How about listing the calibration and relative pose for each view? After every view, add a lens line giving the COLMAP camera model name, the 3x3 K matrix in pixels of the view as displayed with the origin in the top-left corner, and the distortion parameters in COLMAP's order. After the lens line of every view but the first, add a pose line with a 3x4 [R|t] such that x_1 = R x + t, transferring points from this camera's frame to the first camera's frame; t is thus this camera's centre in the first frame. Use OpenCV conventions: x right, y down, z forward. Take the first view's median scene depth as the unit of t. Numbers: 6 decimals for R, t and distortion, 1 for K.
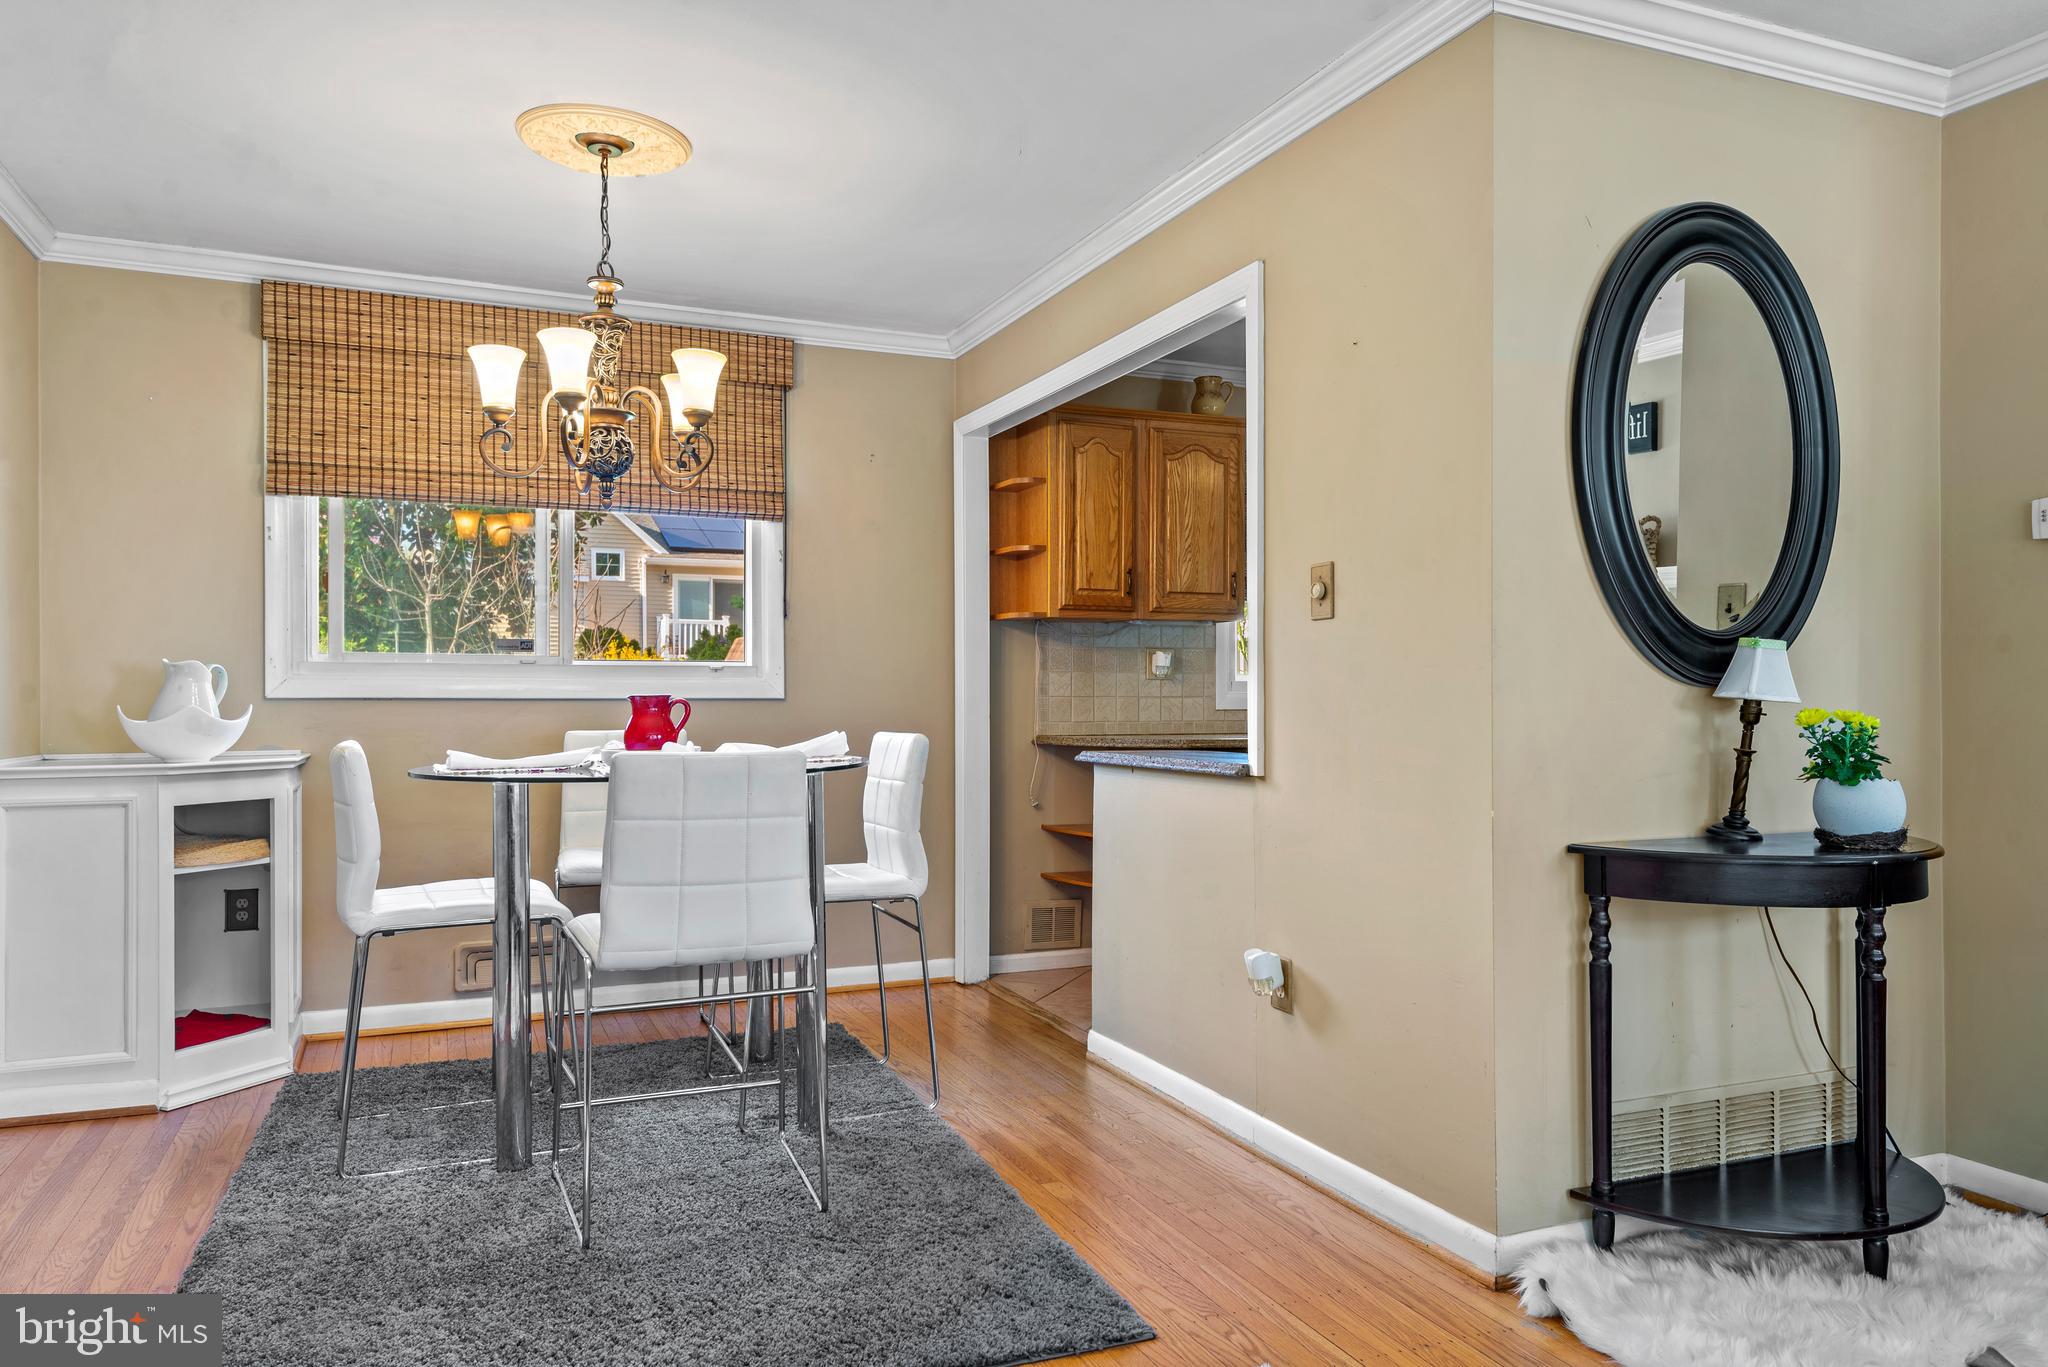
lens RADIAL K [[1359.2, 0, 1022.9], [0, 1359.2, 684.7], [0, 0, 1]] dist [0.008874, -0.001324]
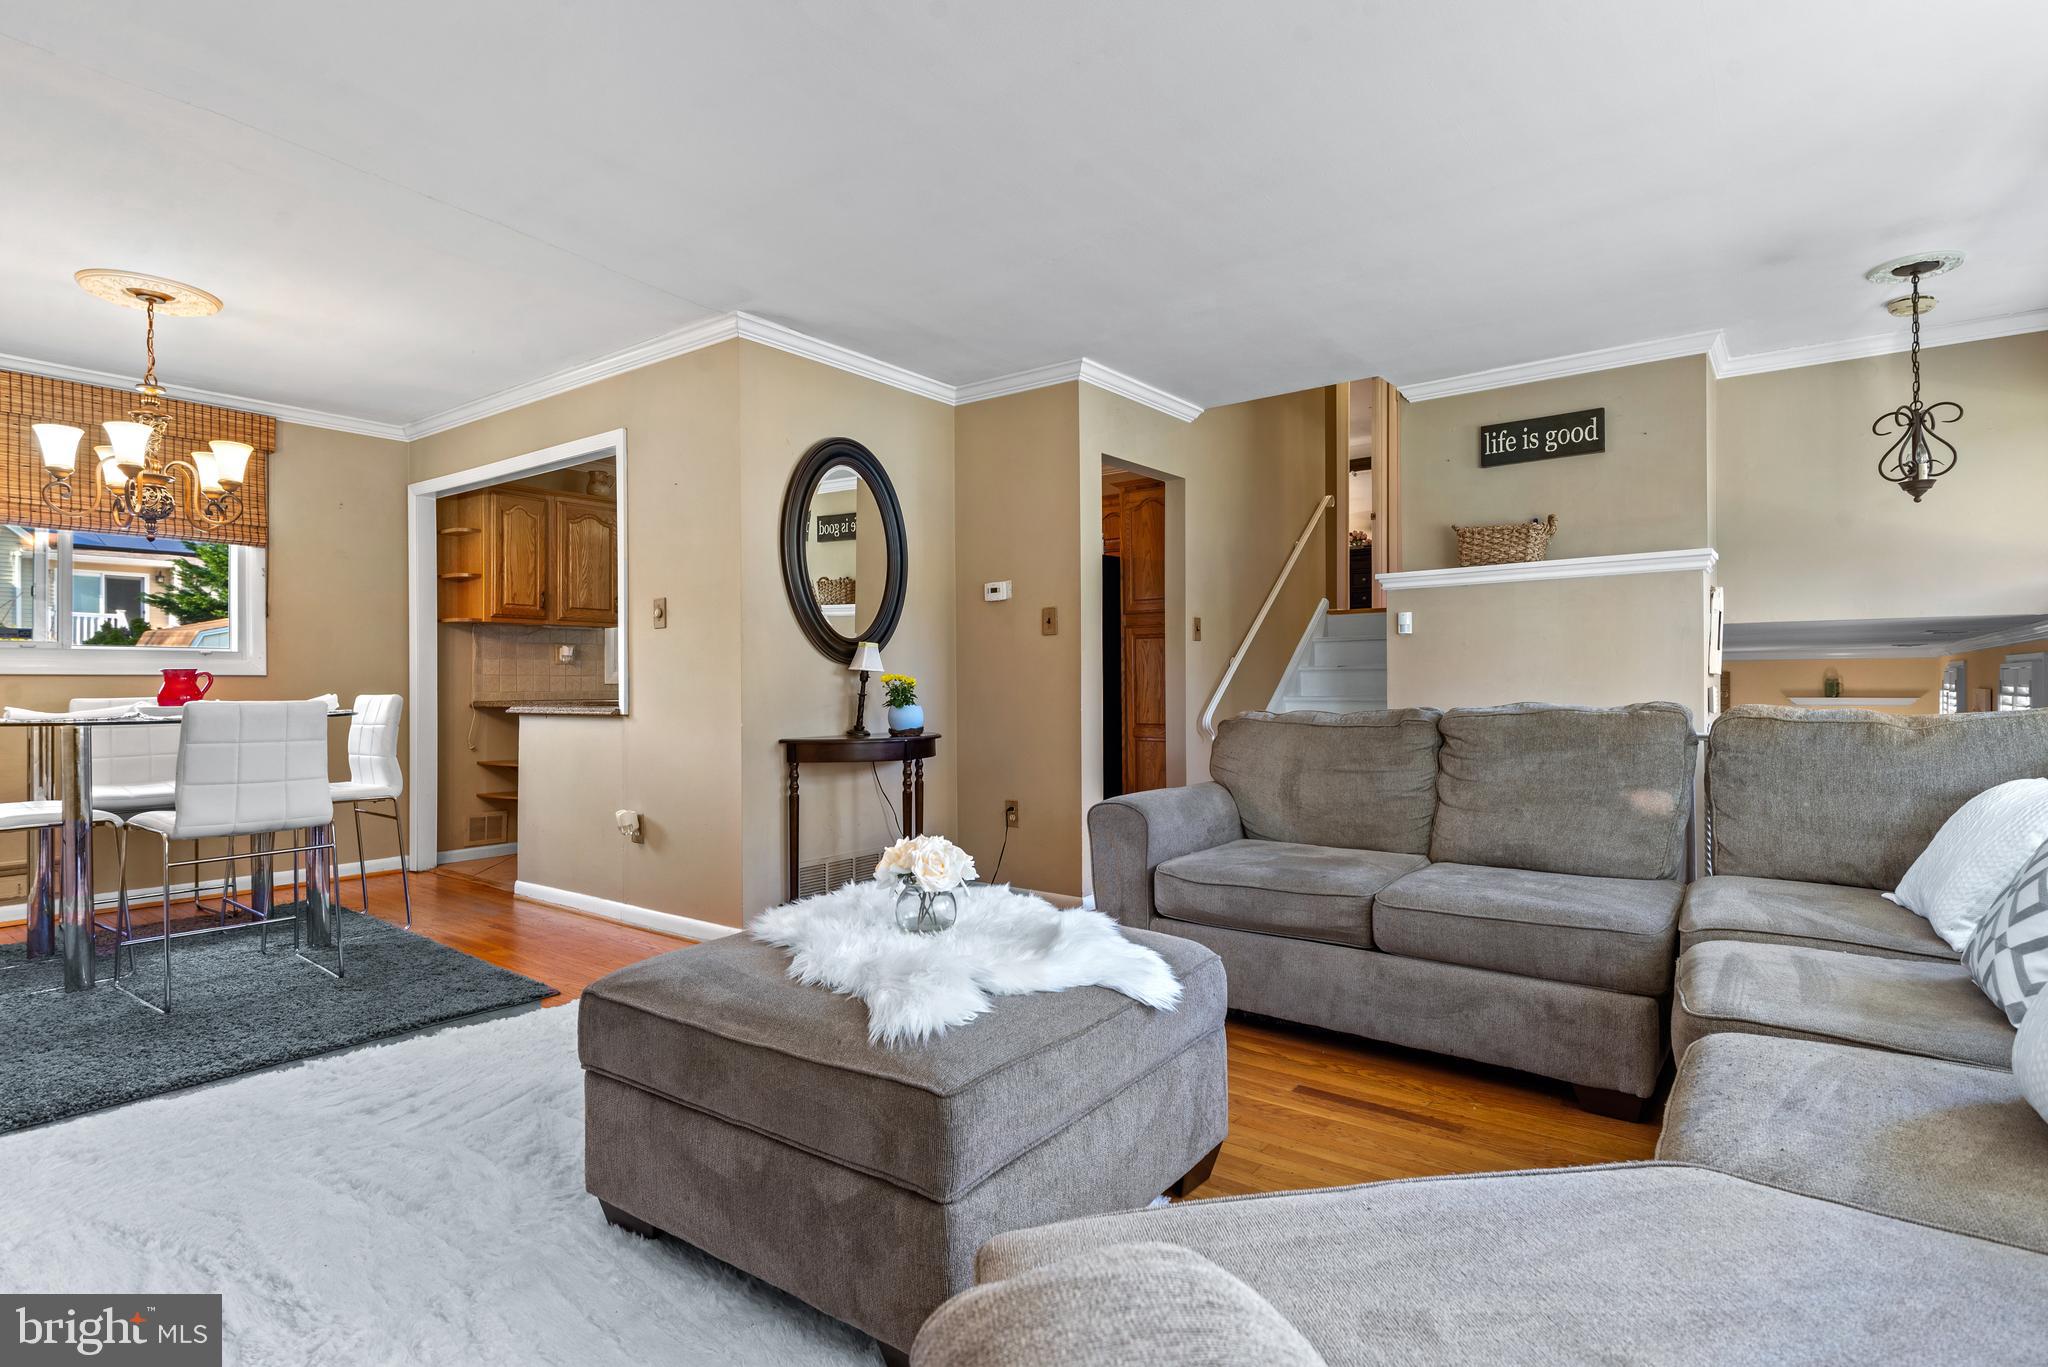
lens RADIAL K [[1029.5, 0, 1038.8], [0, 1029.5, 679.8], [0, 0, 1]] dist [0.017260, -0.011782]
pose [[0.863278, -0.001617, 0.504726, -0.042303], [0.000443, 0.999997, 0.002446, 0.018239], [-0.504728, -0.001888, 0.863276, -0.454992]]
